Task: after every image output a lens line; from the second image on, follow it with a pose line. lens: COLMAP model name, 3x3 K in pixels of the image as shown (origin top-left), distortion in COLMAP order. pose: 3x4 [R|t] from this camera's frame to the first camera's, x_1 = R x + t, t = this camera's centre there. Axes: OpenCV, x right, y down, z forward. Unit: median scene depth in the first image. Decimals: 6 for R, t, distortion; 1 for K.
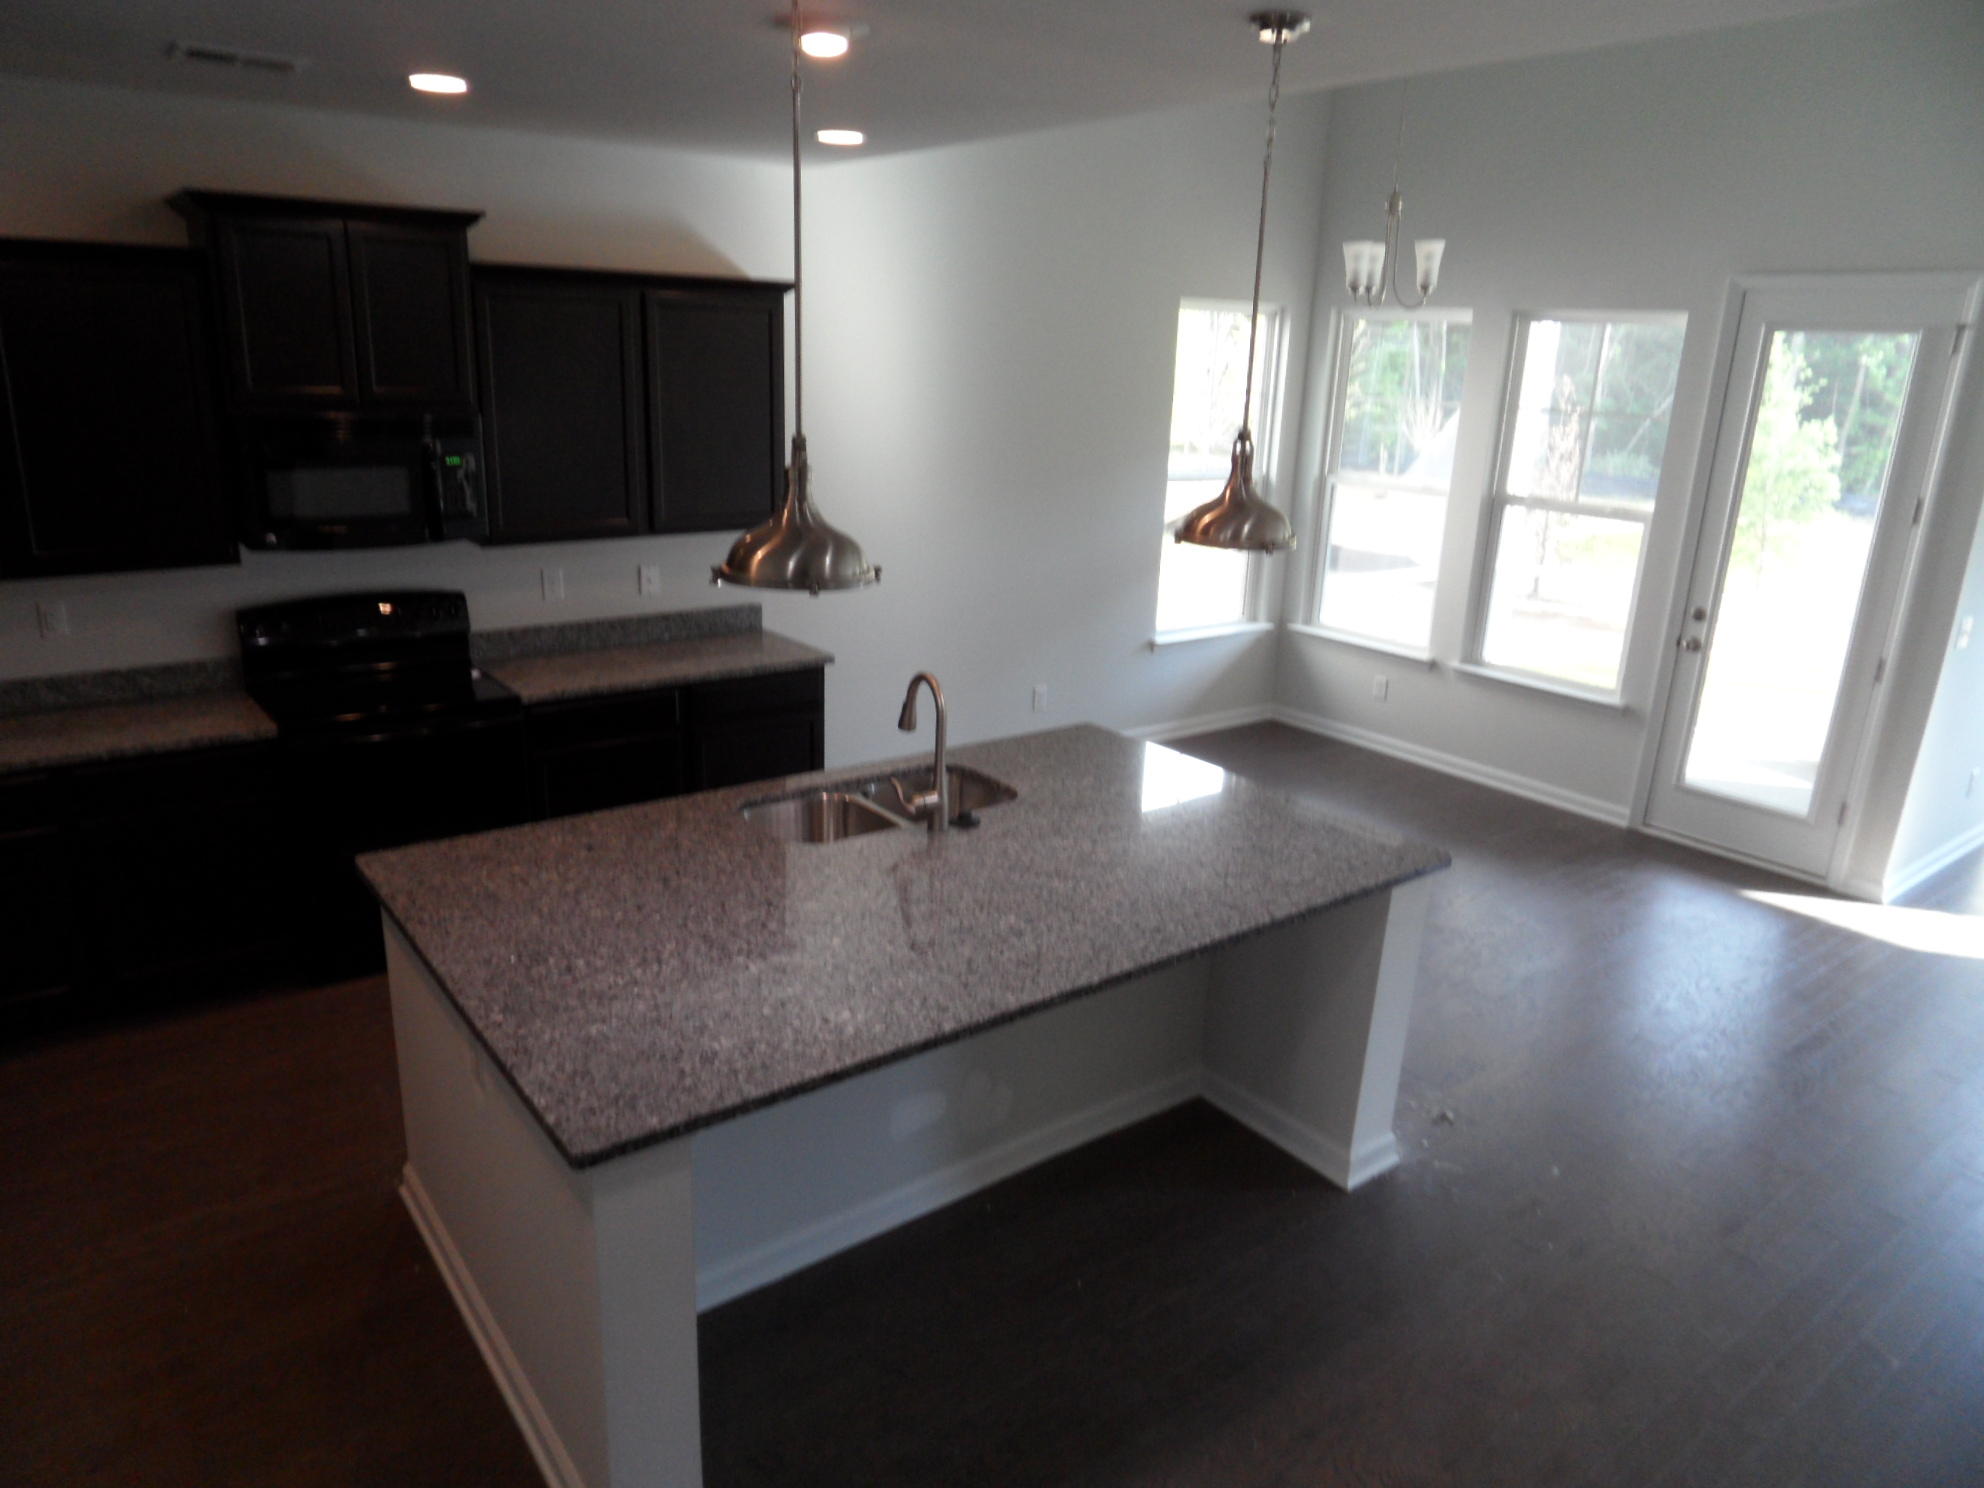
lens RADIAL K [[1289.2, 0, 992.4], [0, 1289.2, 794.5], [0, 0, 1]] dist [-0.032504, 0.000472]
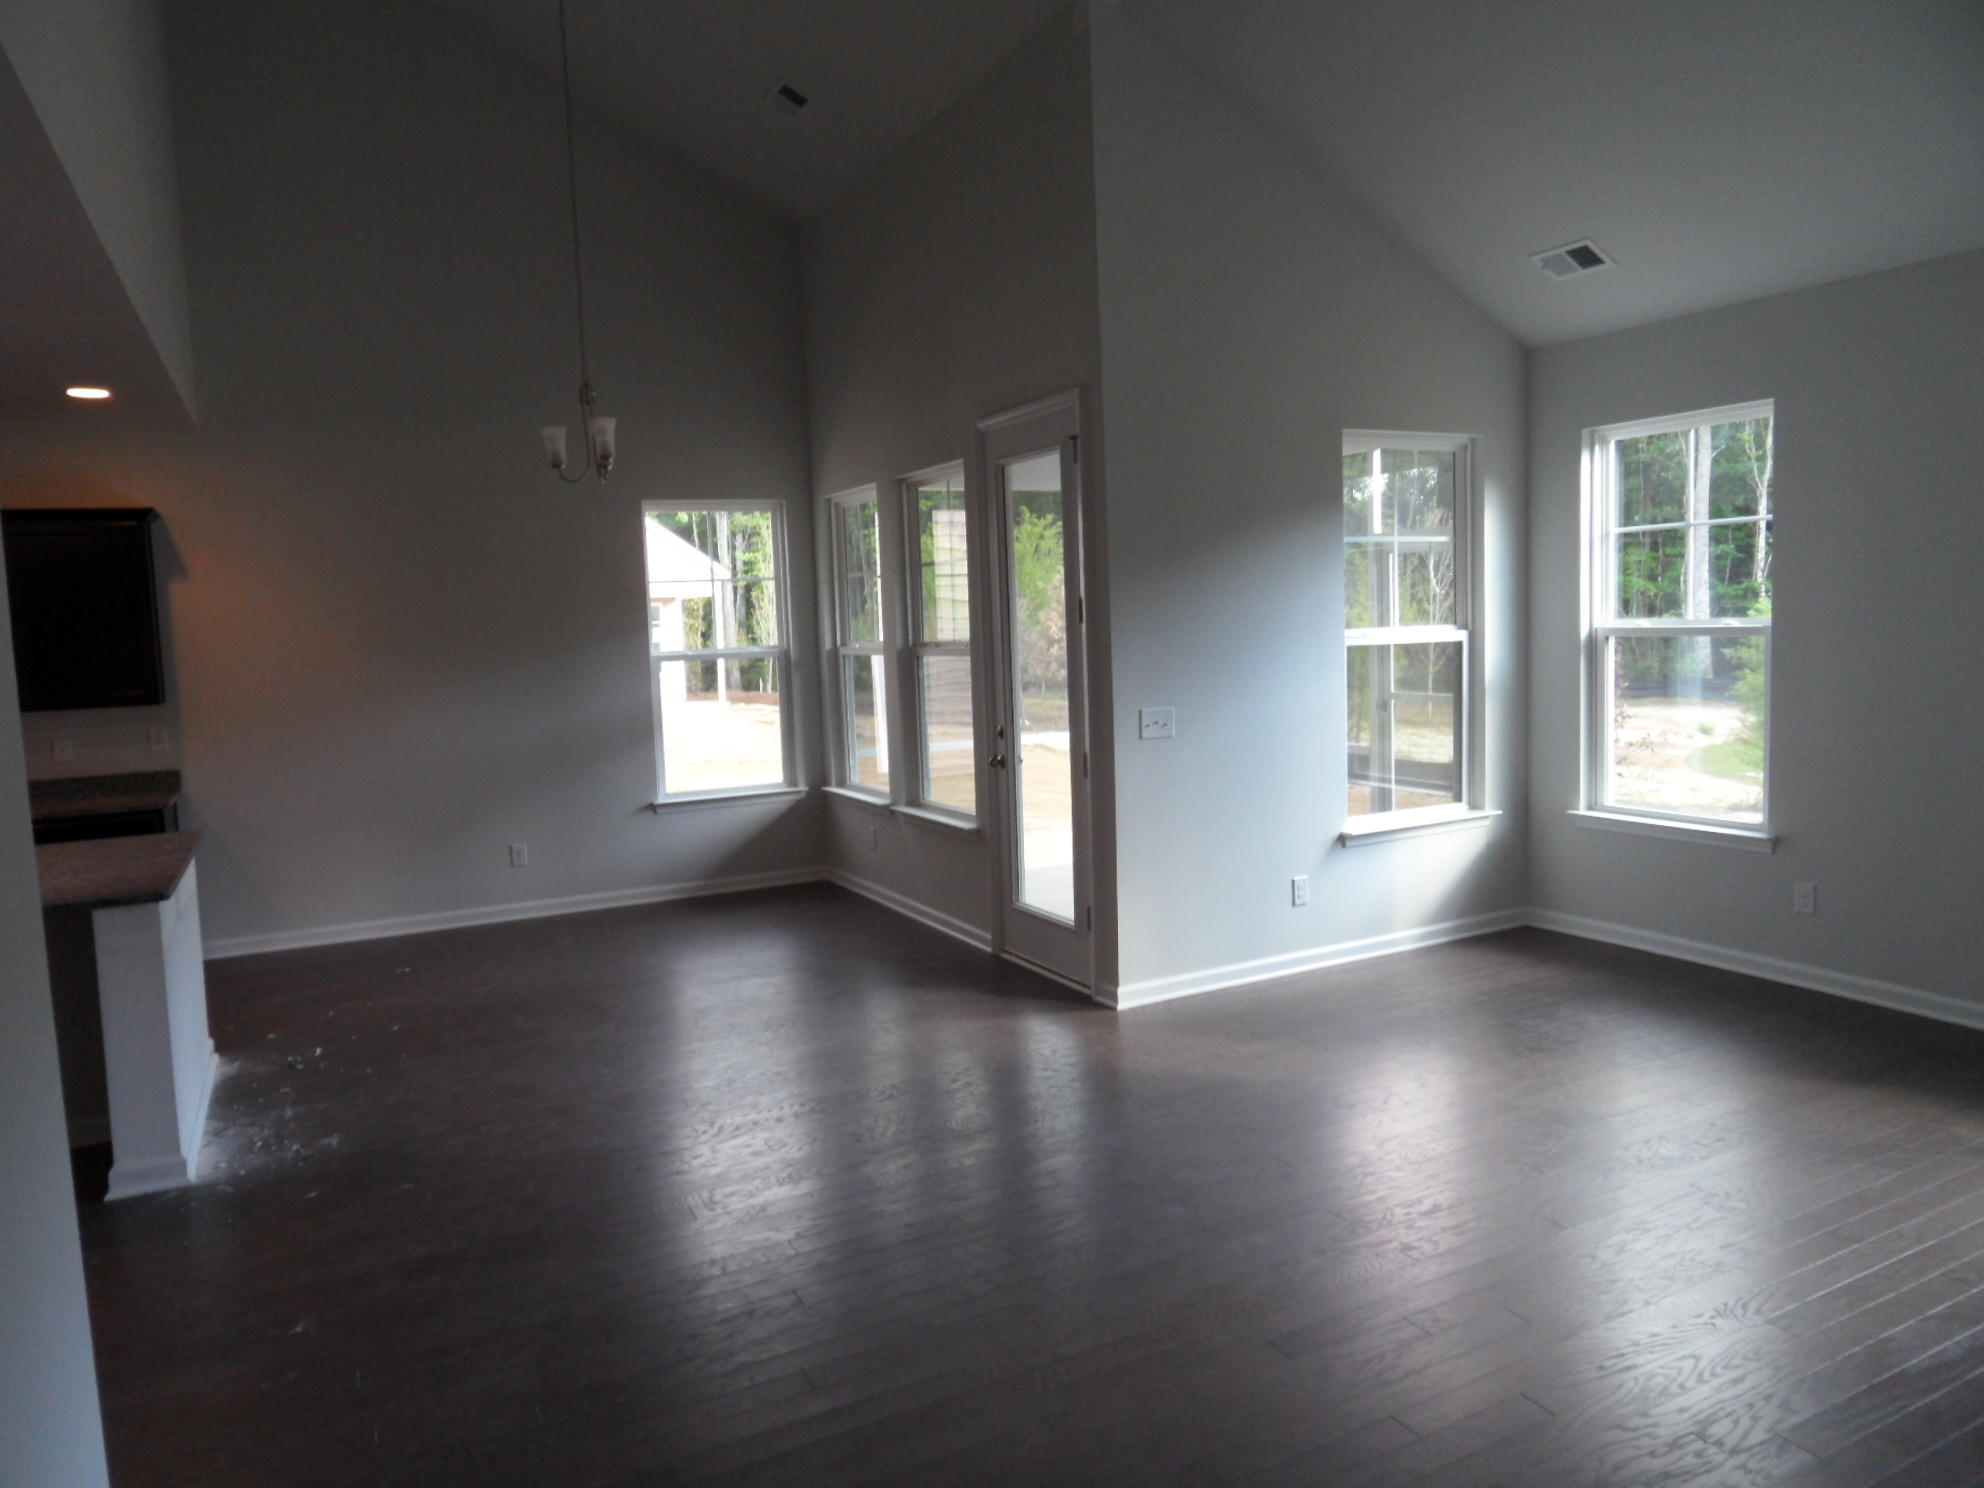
lens RADIAL K [[1303.5, 0, 972.8], [0, 1303.5, 732.6], [0, 0, 1]] dist [-0.007060, 0.000526]
pose [[0.981066, -0.057889, -0.184821, 0.682252], [0.011019, 0.969423, -0.245149, 0.107791], [0.193361, 0.238470, 0.951705, 0.003565]]
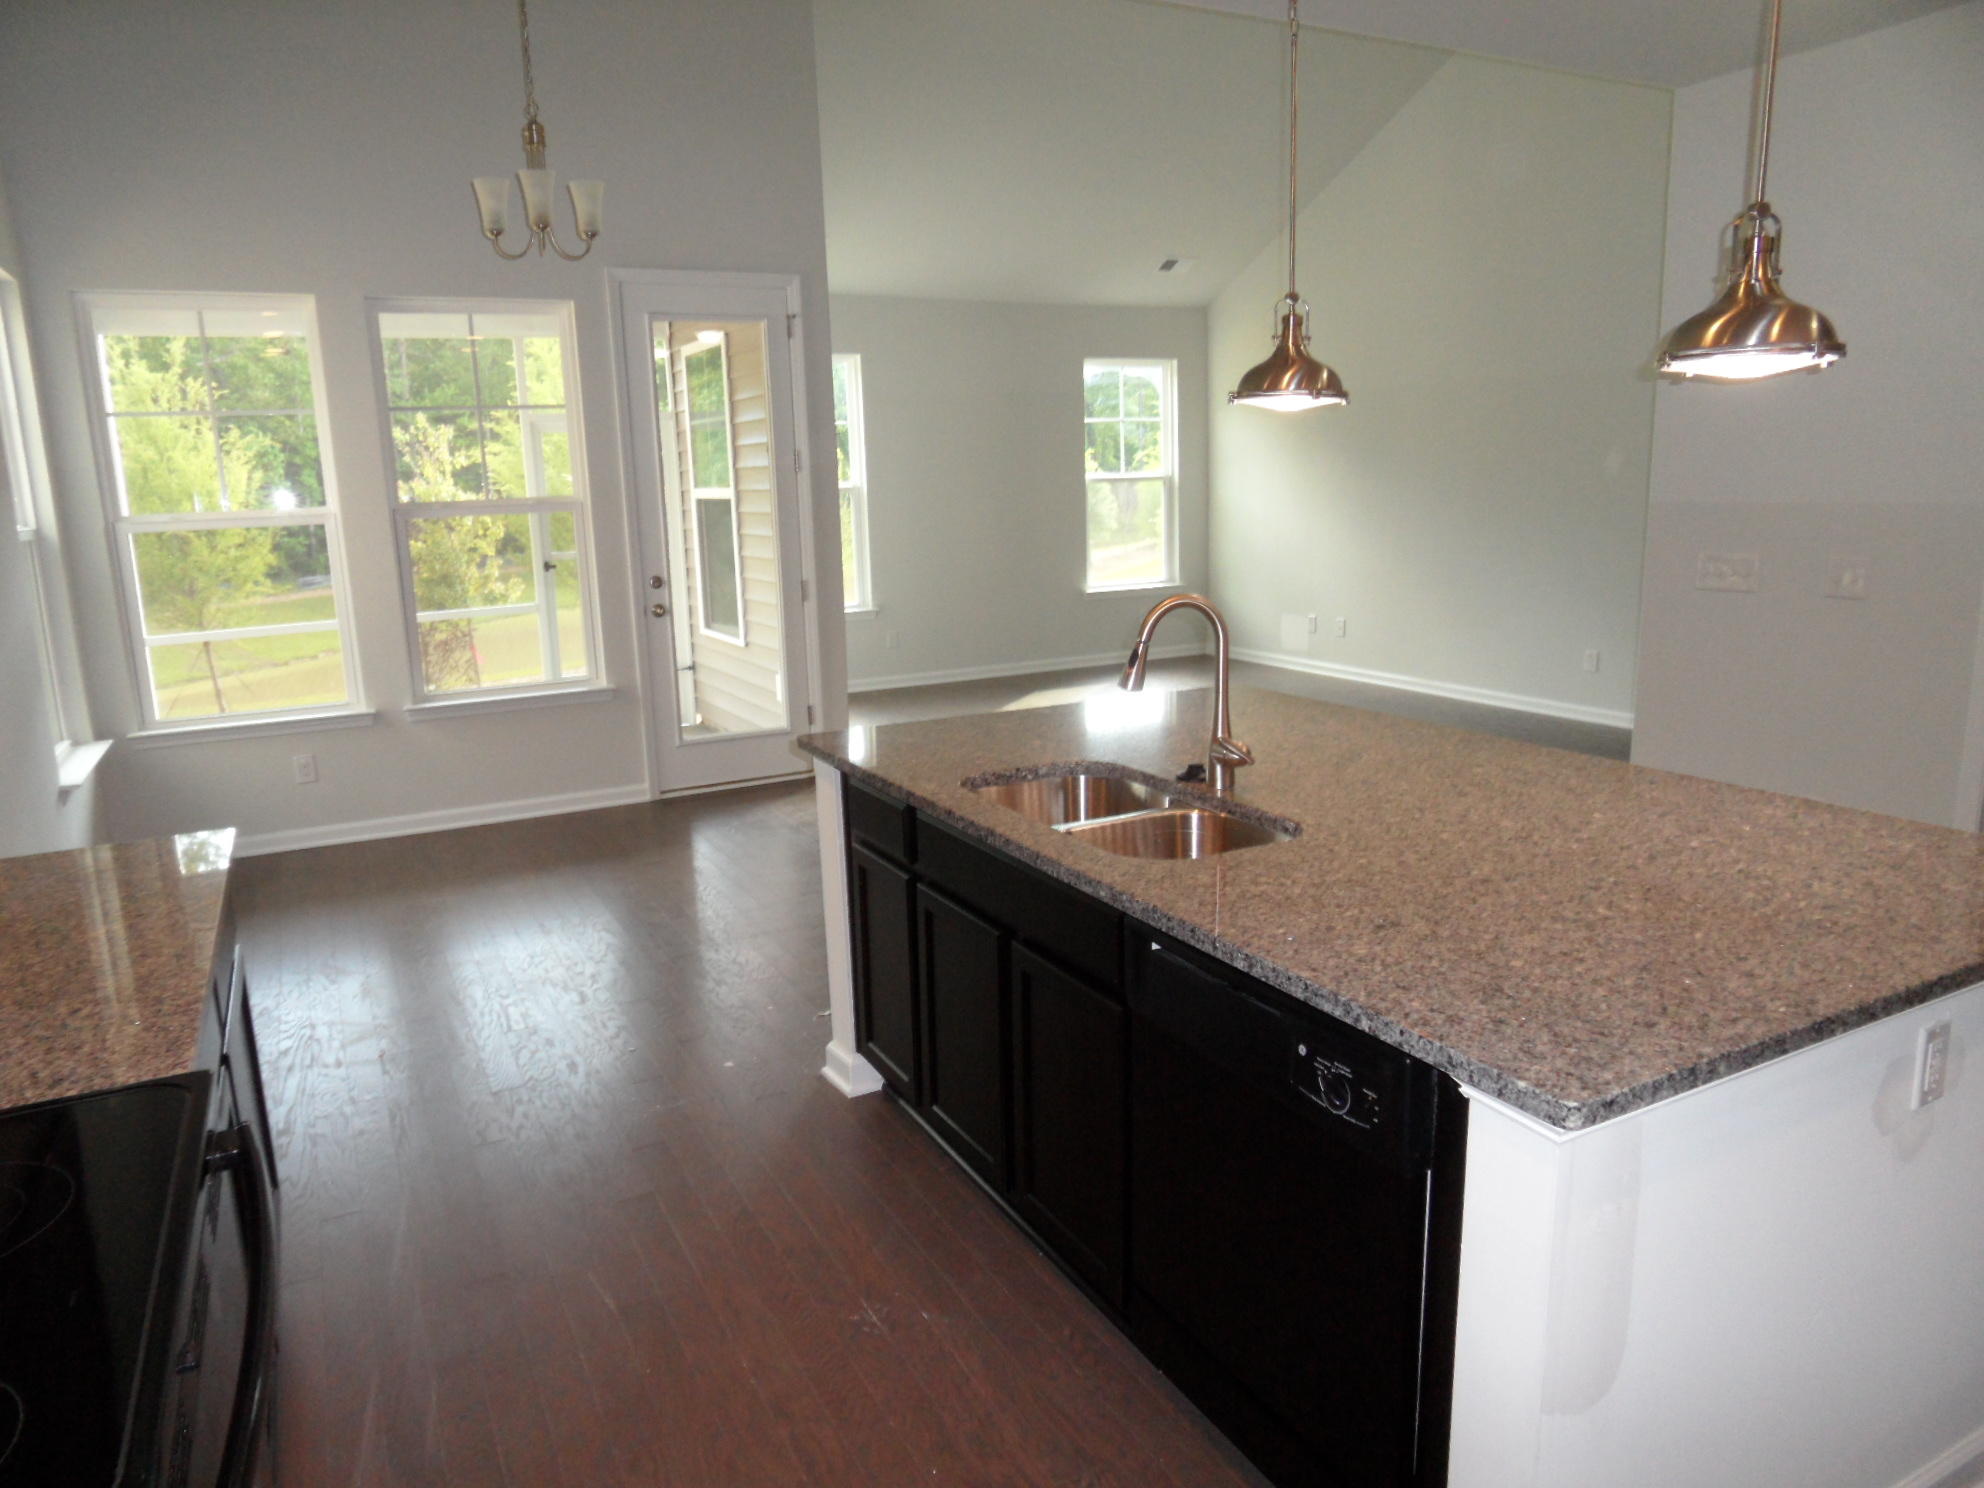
lens RADIAL K [[1303.5, 0, 972.8], [0, 1303.5, 732.6], [0, 0, 1]] dist [-0.007060, 0.000526]
pose [[0.167445, -0.234913, 0.957485, -0.446554], [0.360486, 0.918533, 0.162315, -0.100976], [-0.917612, 0.317982, 0.238487, 0.508344]]
